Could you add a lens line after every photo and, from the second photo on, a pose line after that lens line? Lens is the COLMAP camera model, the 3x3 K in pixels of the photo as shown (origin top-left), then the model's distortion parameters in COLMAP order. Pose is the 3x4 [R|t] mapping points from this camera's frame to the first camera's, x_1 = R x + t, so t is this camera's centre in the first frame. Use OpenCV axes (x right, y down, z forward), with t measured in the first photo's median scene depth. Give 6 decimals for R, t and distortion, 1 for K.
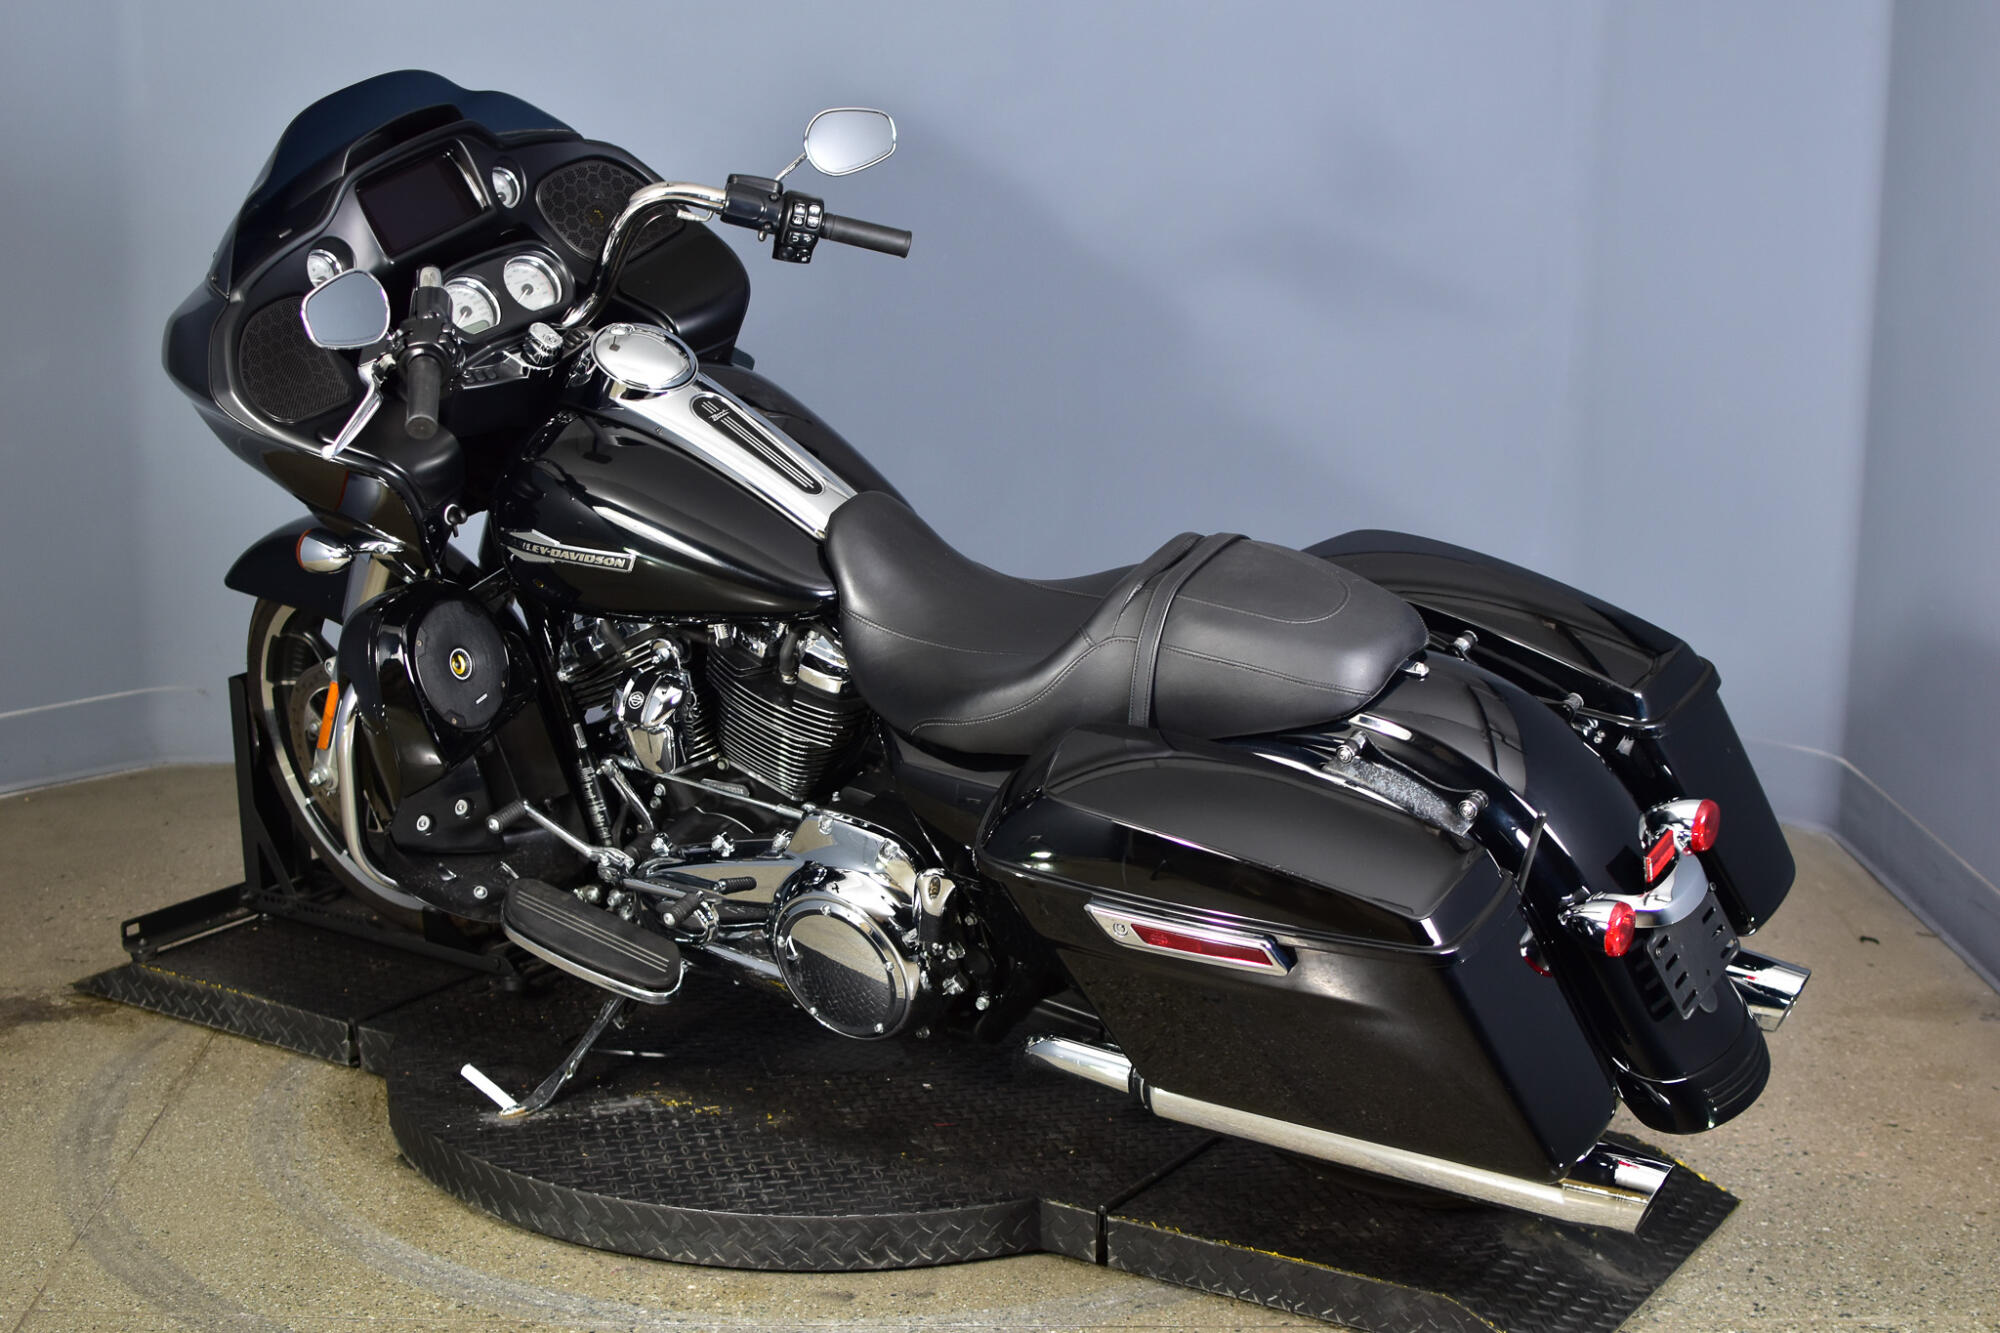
lens RADIAL K [[3032.6, 0, 1045.1], [0, 3032.6, 658.5], [0, 0, 1]] dist [-0.158393, 0.000000]
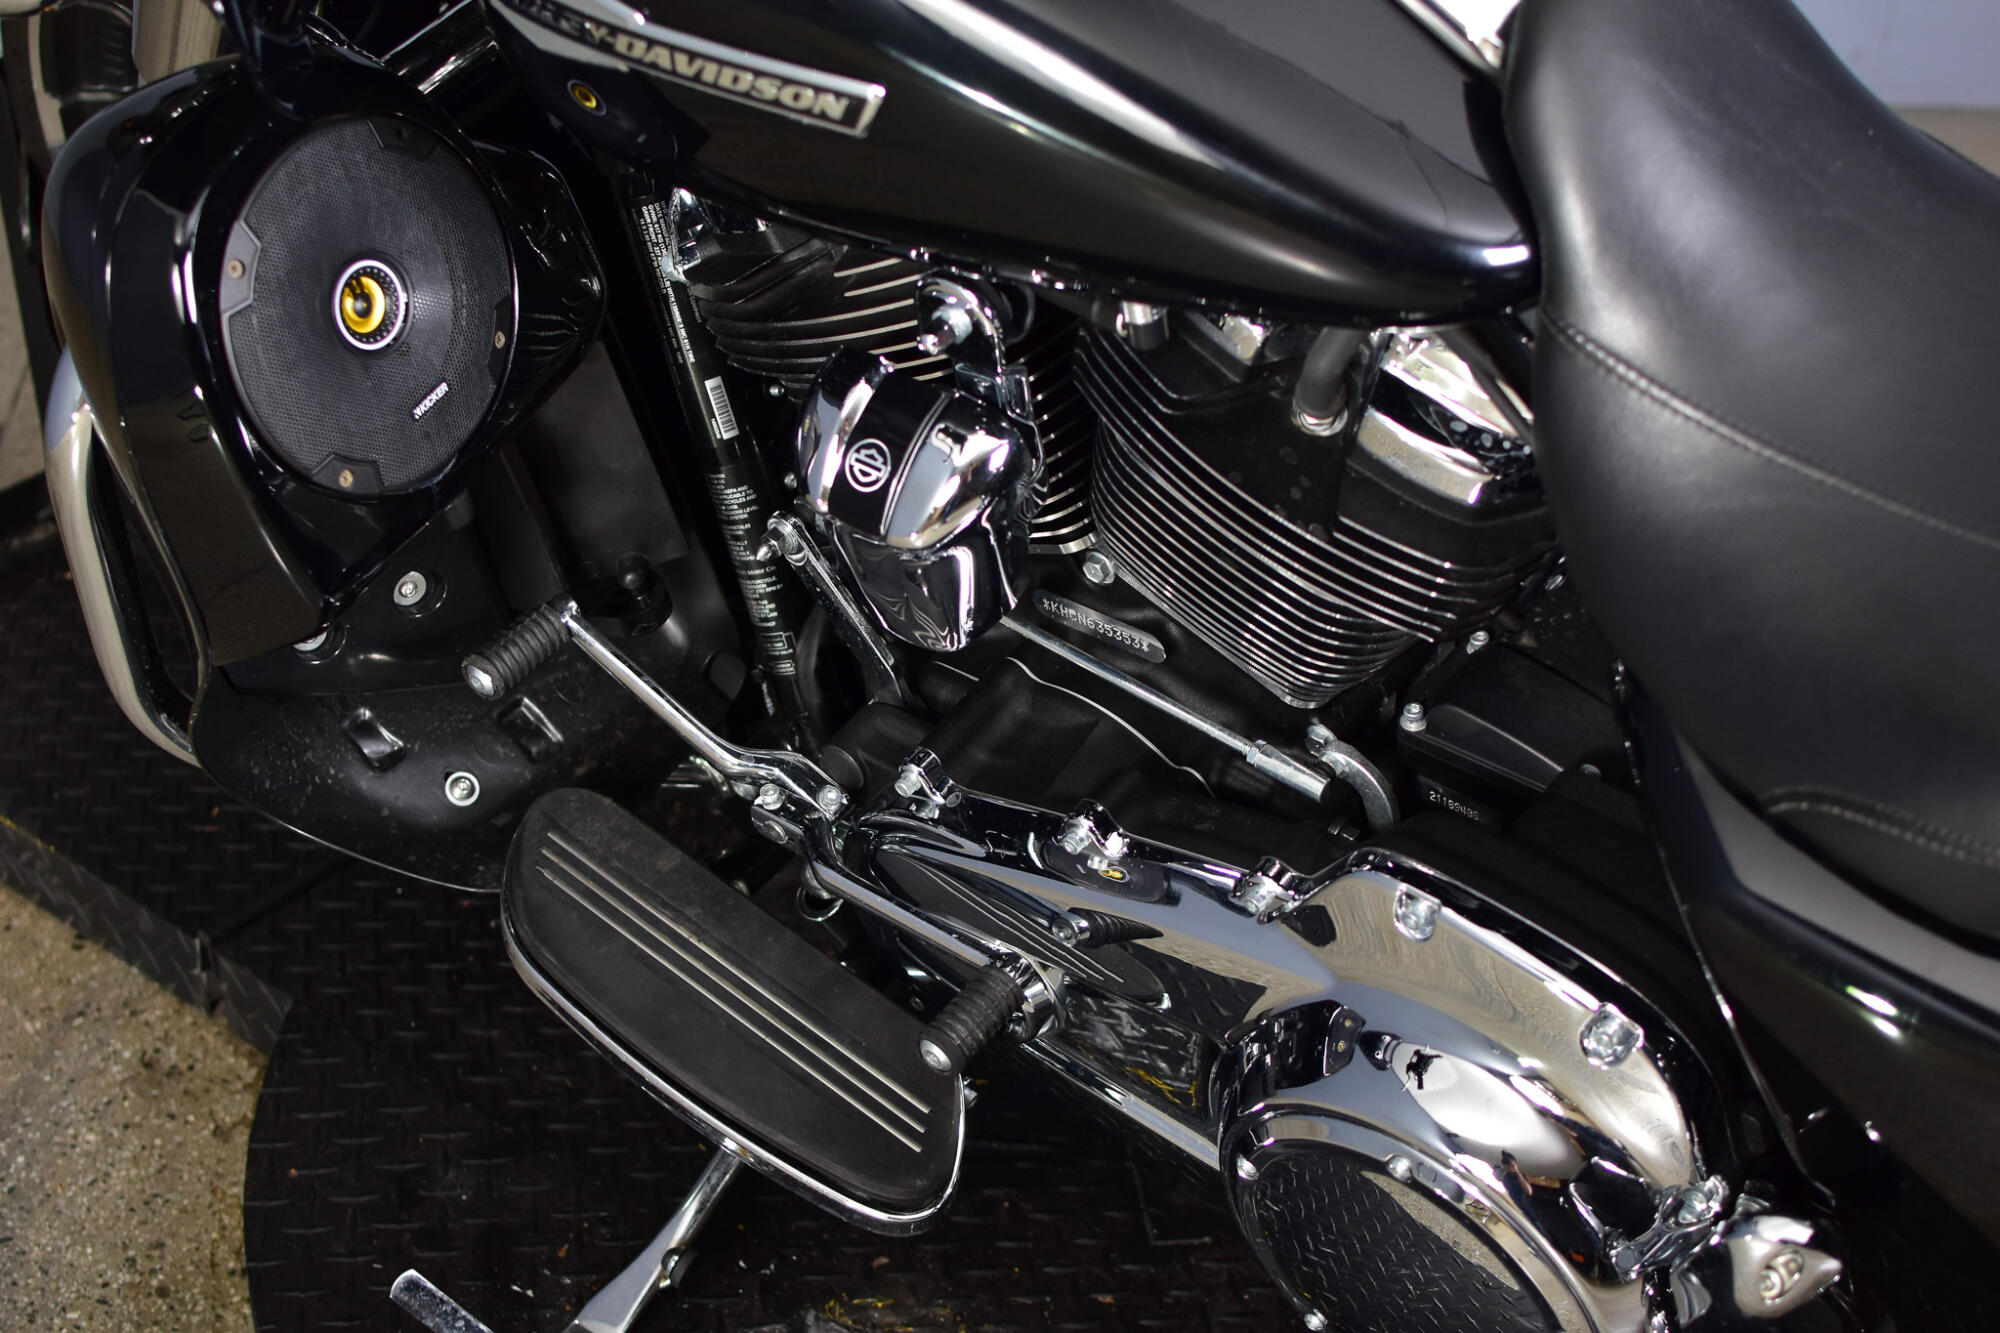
lens RADIAL K [[3032.6, 0, 993.9], [0, 3032.6, 674.4], [0, 0, 1]] dist [-0.158393, 0.000000]
pose [[0.993794, 0.081760, -0.075429, -0.092059], [-0.051559, 0.939393, 0.338943, -0.078479], [0.098569, -0.332950, 0.937778, 0.663106]]
